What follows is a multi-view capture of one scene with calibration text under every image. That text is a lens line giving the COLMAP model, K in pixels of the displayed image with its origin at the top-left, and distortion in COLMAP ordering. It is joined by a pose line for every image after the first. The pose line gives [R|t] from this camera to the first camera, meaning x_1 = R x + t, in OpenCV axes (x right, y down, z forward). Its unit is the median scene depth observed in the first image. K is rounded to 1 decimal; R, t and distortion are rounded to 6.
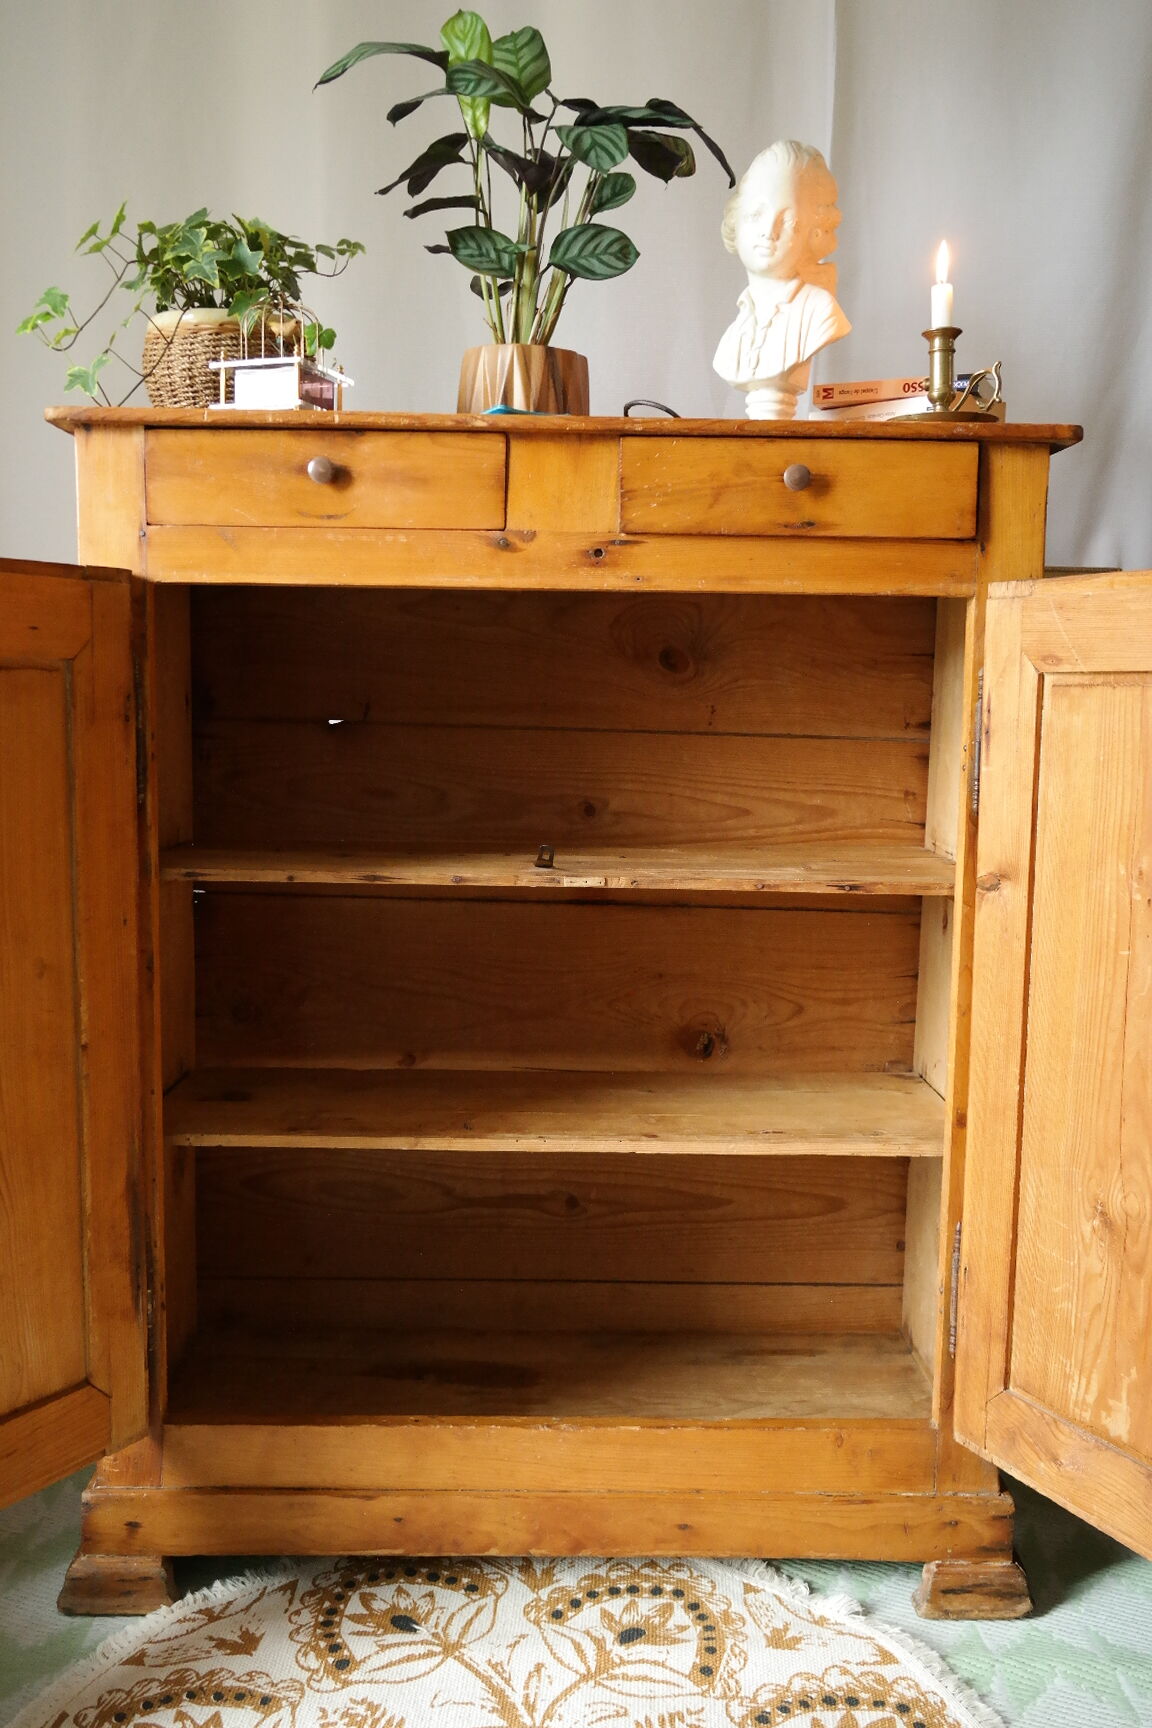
lens RADIAL K [[1565.8, 0, 588.2], [0, 1565.8, 859.7], [0, 0, 1]] dist [-0.002968, -0.016085]
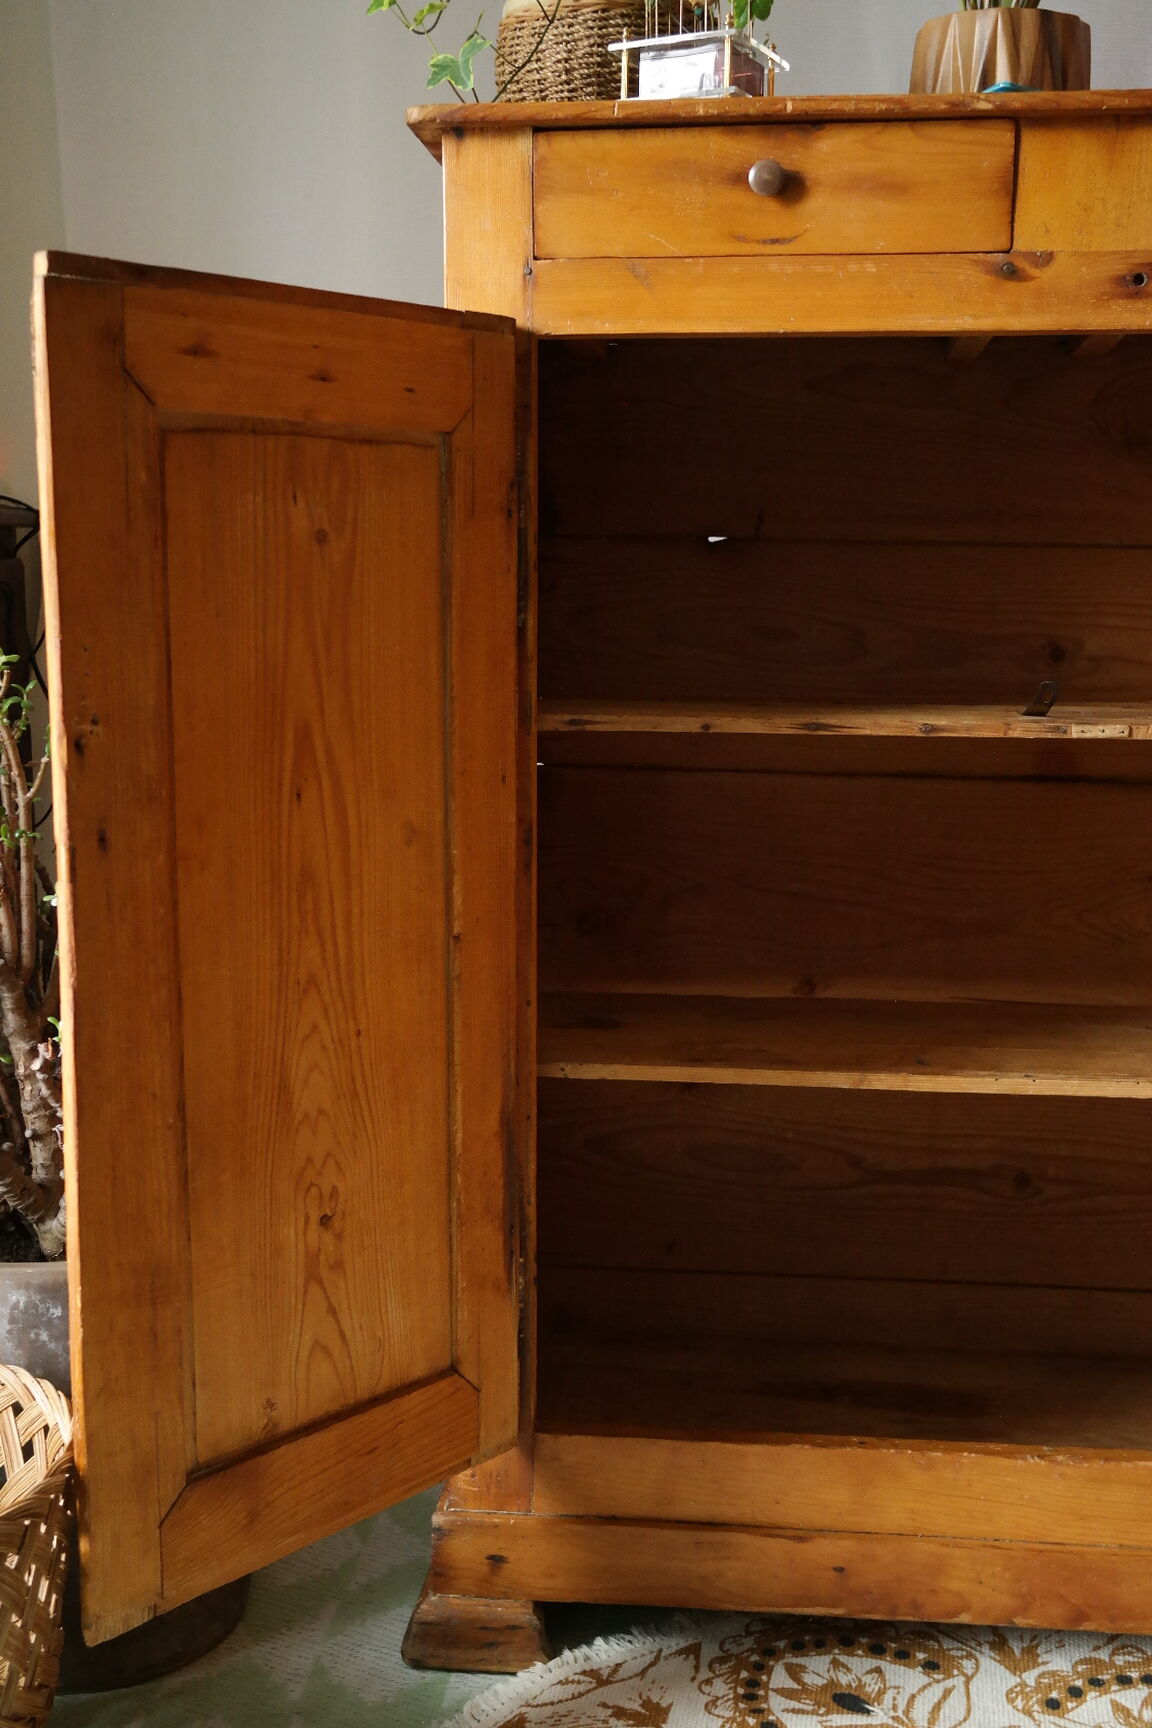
lens RADIAL K [[2068.6, 0, 582.1], [0, 2068.6, 858.0], [0, 0, 1]] dist [0.000509, 0.000000]
pose [[0.991489, 0.006633, -0.130023, -0.117227], [-0.002717, 0.999538, 0.030267, 0.044738], [0.130164, -0.029656, 0.991049, -0.006992]]
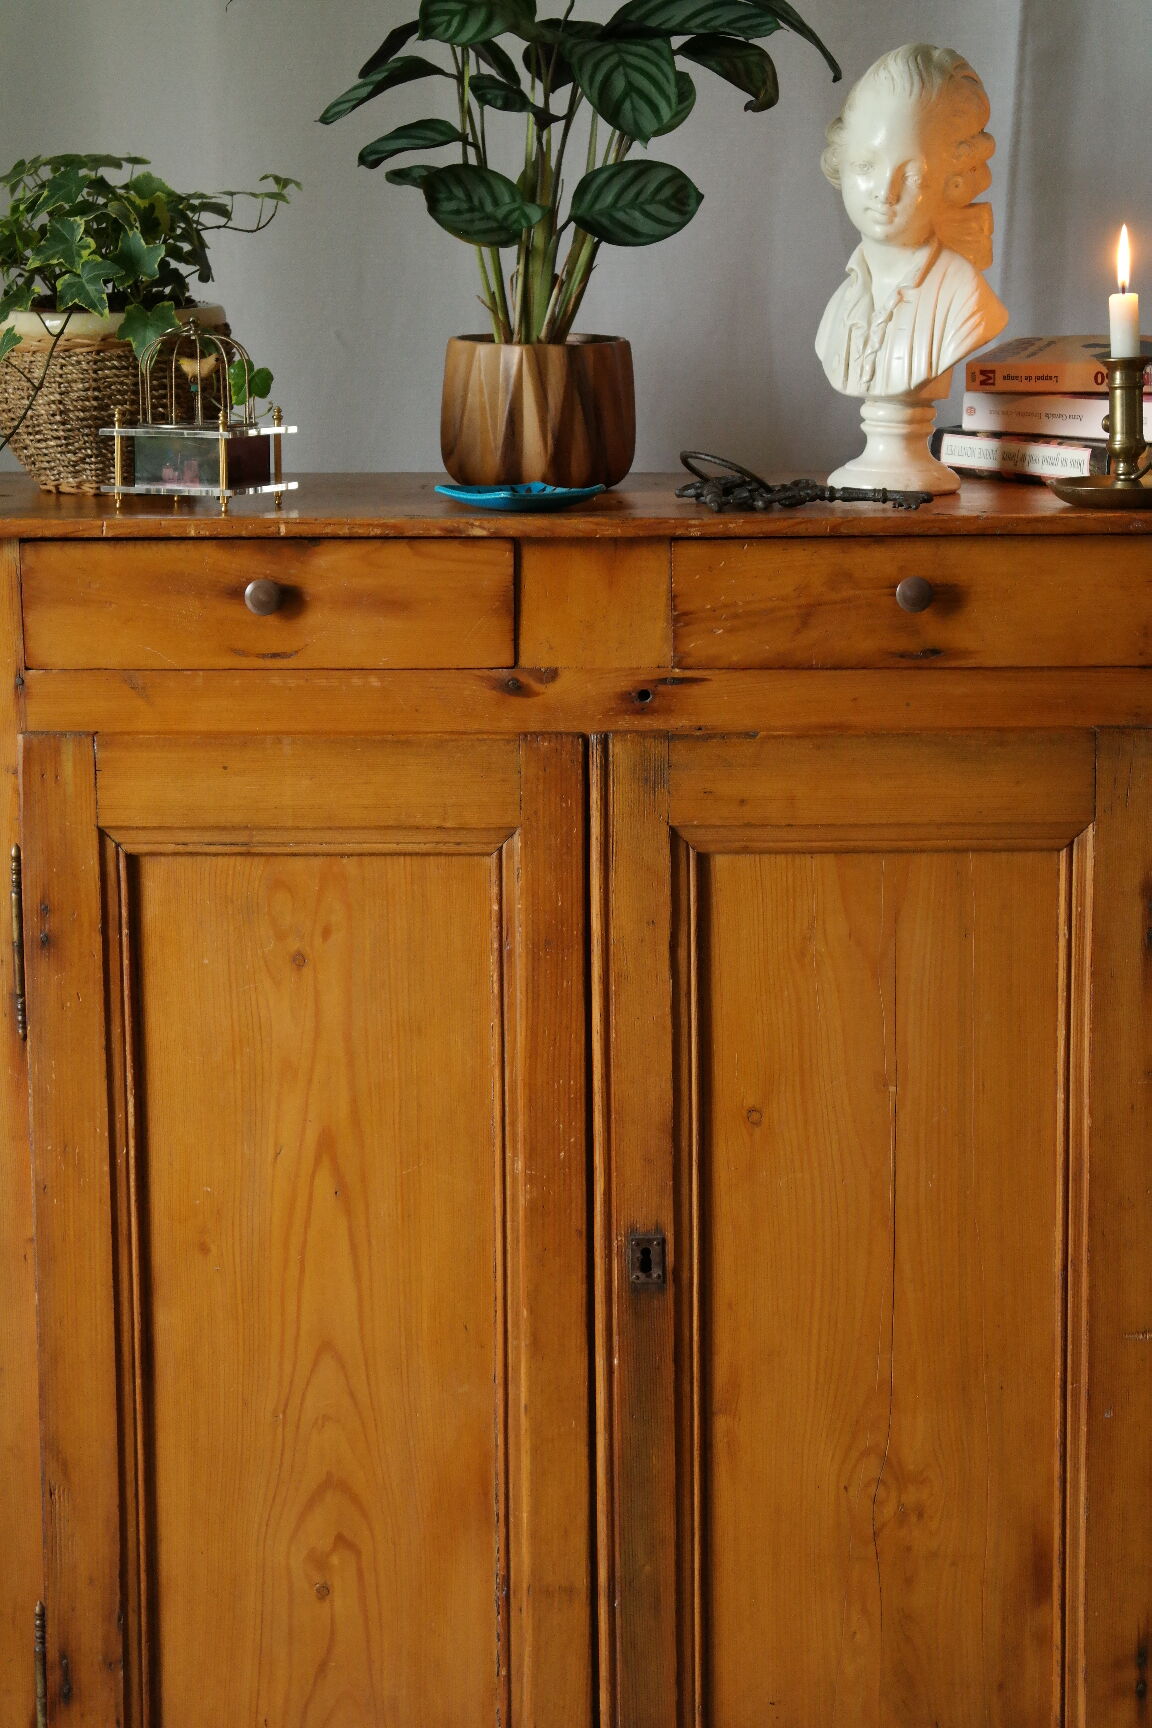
lens RADIAL K [[3662.4, 0, 579.7], [0, 3662.4, 850.2], [0, 0, 1]] dist [0.054716, 0.000000]
pose [[0.999017, -0.015797, -0.041418, 0.043423], [0.018495, 0.997676, 0.065577, -0.221966], [0.040286, -0.066279, 0.996988, -0.659310]]
